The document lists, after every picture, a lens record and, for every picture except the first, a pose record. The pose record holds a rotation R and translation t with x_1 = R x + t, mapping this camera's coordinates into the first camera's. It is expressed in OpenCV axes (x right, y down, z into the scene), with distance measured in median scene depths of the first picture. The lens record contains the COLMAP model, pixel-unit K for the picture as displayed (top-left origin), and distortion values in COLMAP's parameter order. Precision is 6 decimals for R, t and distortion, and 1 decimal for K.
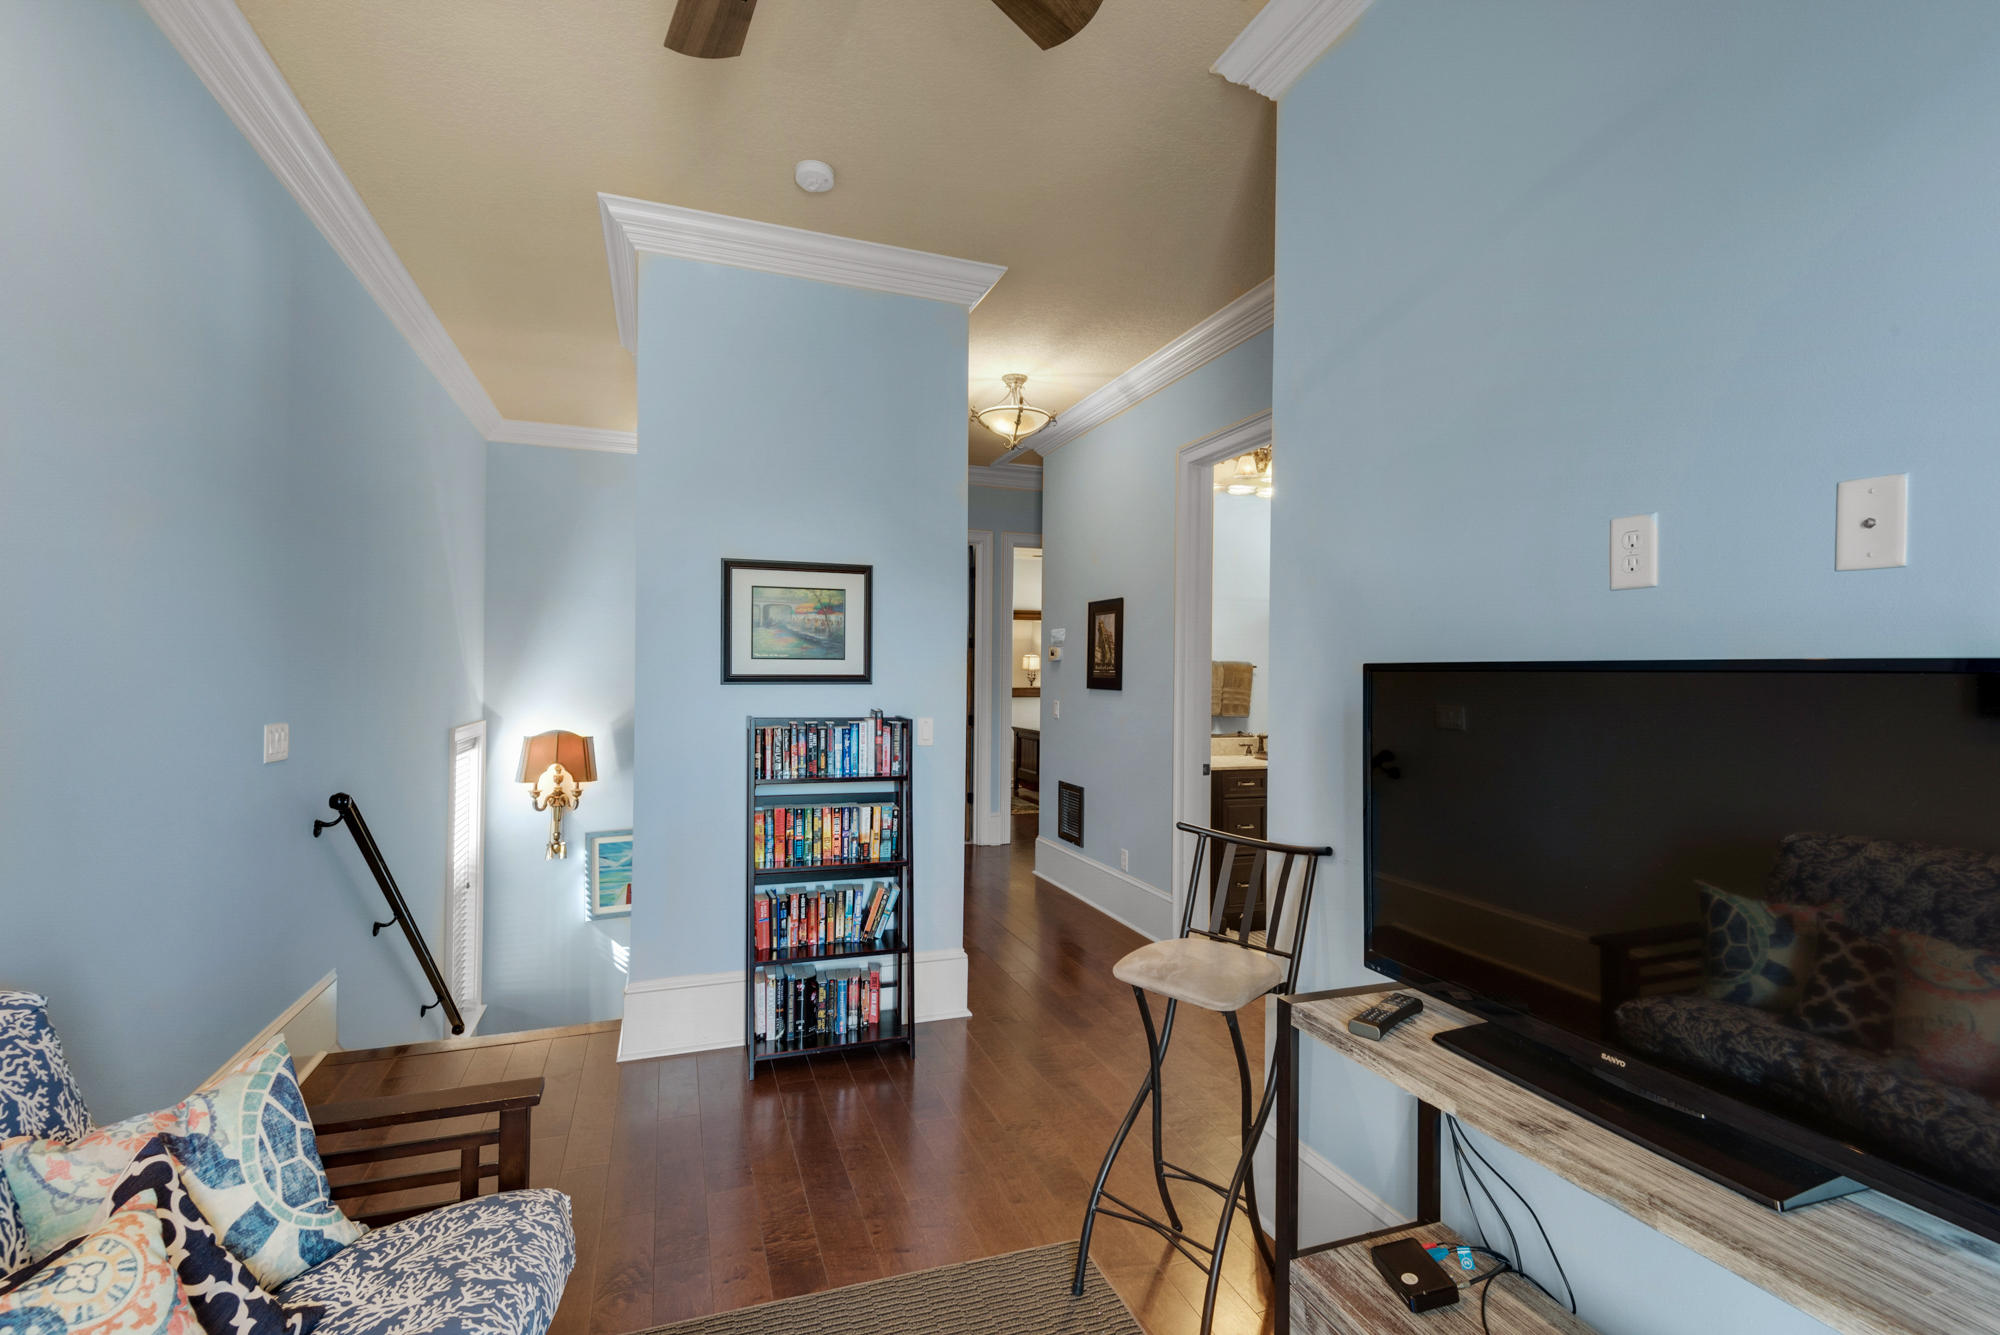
lens RADIAL K [[905.3, 0, 996.1], [0, 905.3, 668.8], [0, 0, 1]] dist [0.027260, -0.013686]
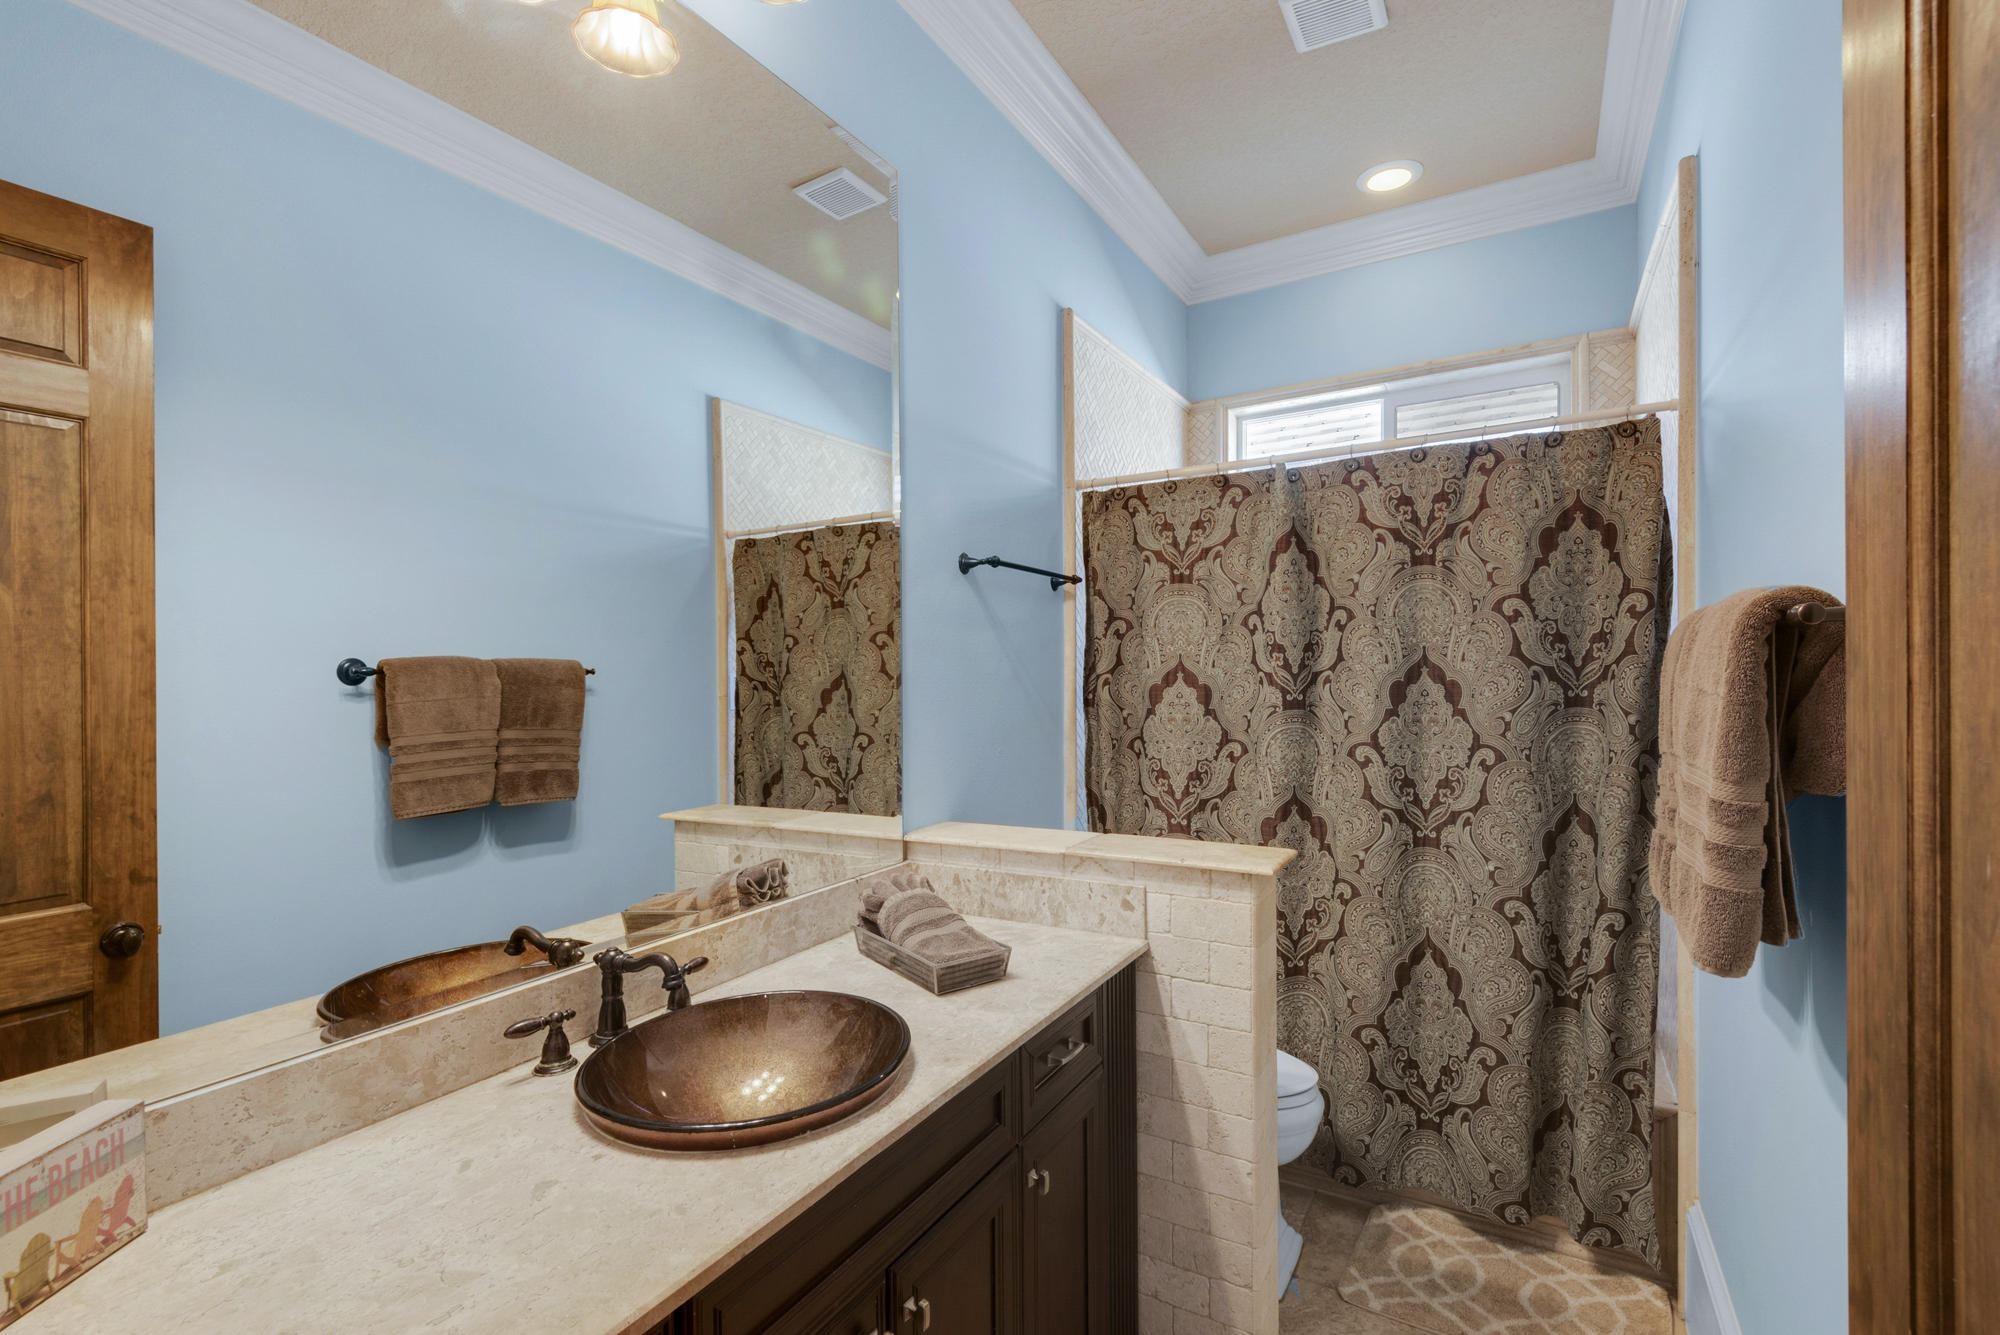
lens RADIAL K [[905.3, 0, 998.3], [0, 905.3, 671.4], [0, 0, 1]] dist [0.027260, -0.013686]
pose [[0.771321, -0.018888, 0.636166, 0.170816], [0.015344, 0.999821, 0.011081, -0.004095], [-0.636262, 0.001214, 0.771472, 0.582983]]
